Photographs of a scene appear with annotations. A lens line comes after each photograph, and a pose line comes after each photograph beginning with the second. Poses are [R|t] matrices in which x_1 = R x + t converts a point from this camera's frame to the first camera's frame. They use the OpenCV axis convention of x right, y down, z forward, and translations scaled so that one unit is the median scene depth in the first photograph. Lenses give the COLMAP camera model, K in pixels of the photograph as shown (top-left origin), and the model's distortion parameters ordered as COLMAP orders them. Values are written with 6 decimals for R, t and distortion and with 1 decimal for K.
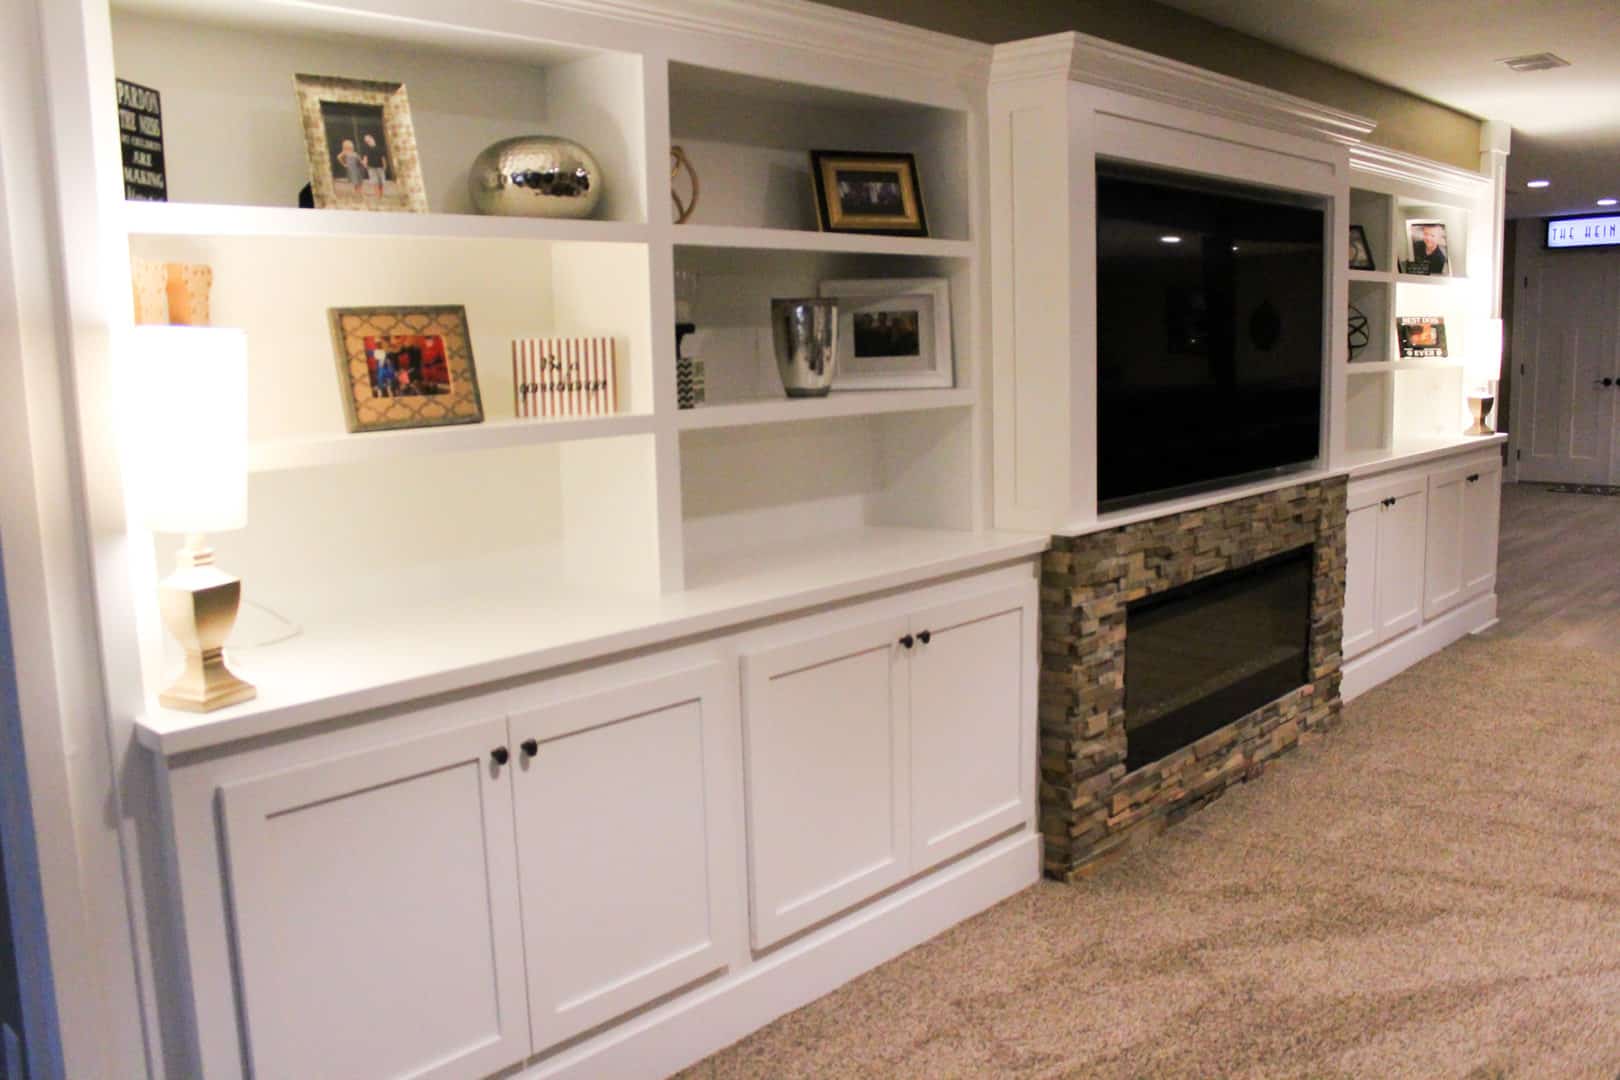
lens RADIAL K [[1353.1, 0, 825.2], [0, 1353.1, 537.0], [0, 0, 1]] dist [-0.160694, 0.135953]
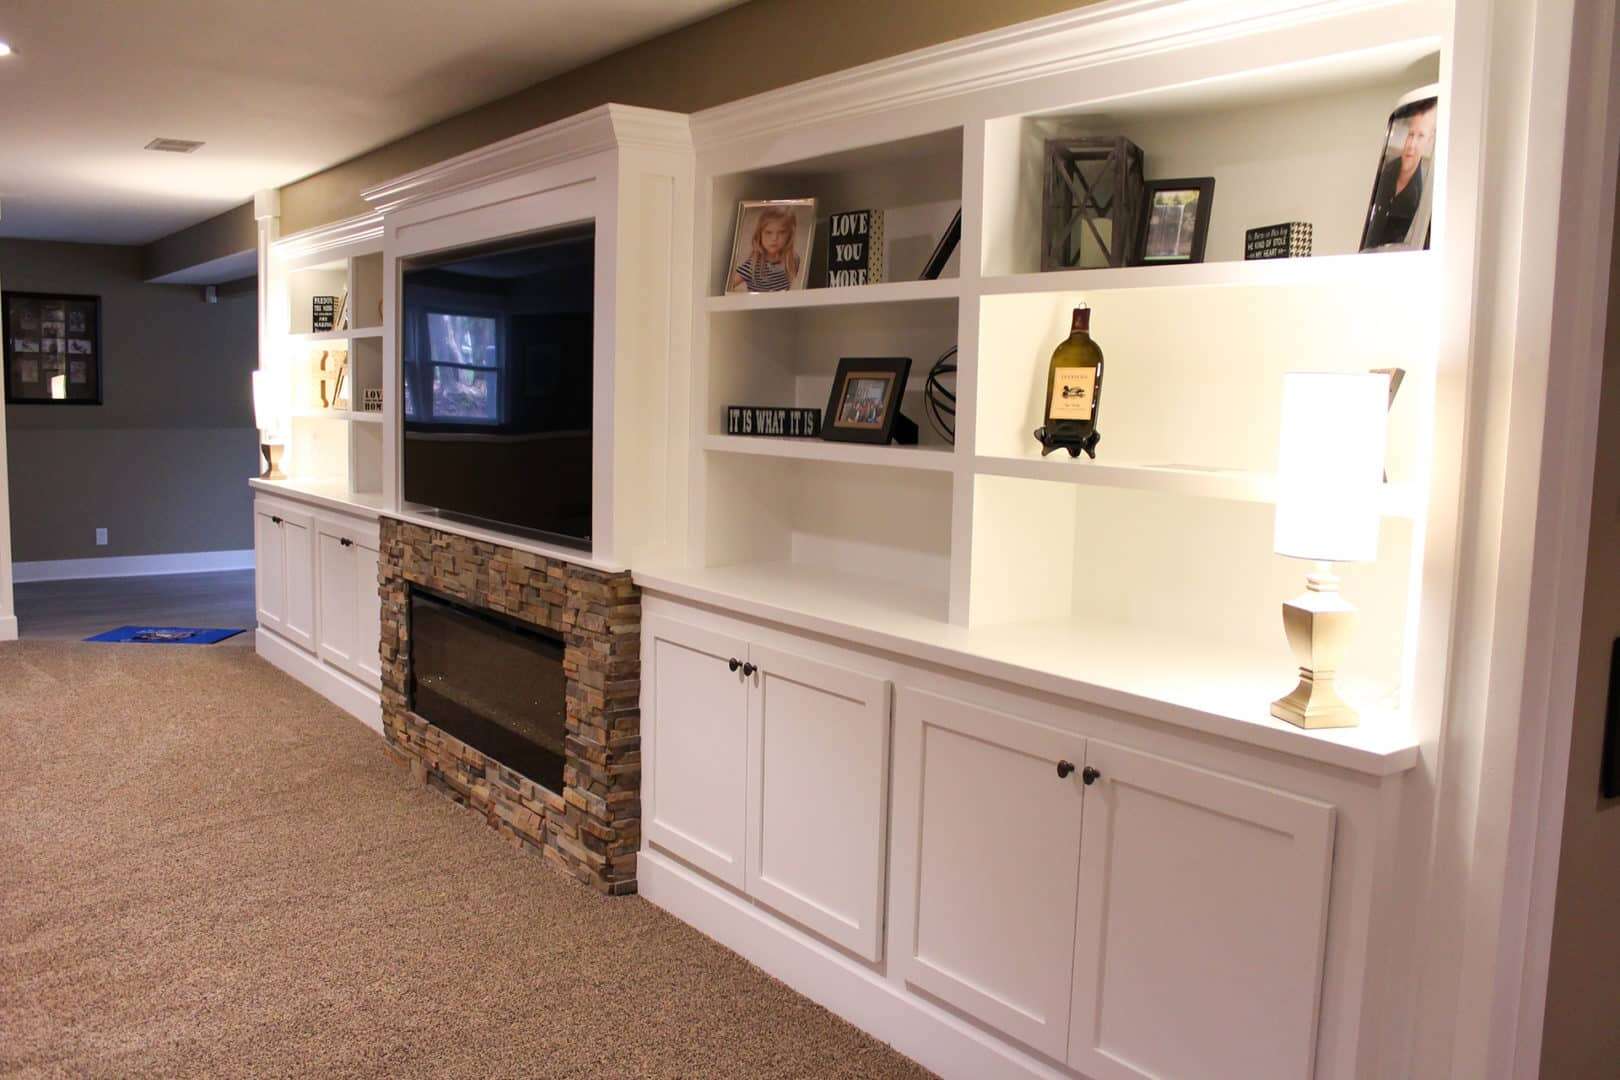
lens RADIAL K [[1353.1, 0, 825.2], [0, 1353.1, 537.0], [0, 0, 1]] dist [-0.160694, 0.135953]
pose [[-0.173628, 0.119485, -0.977536, 1.152572], [-0.169752, 0.974124, 0.149219, -0.208731], [0.970071, 0.191848, -0.148853, 1.263609]]
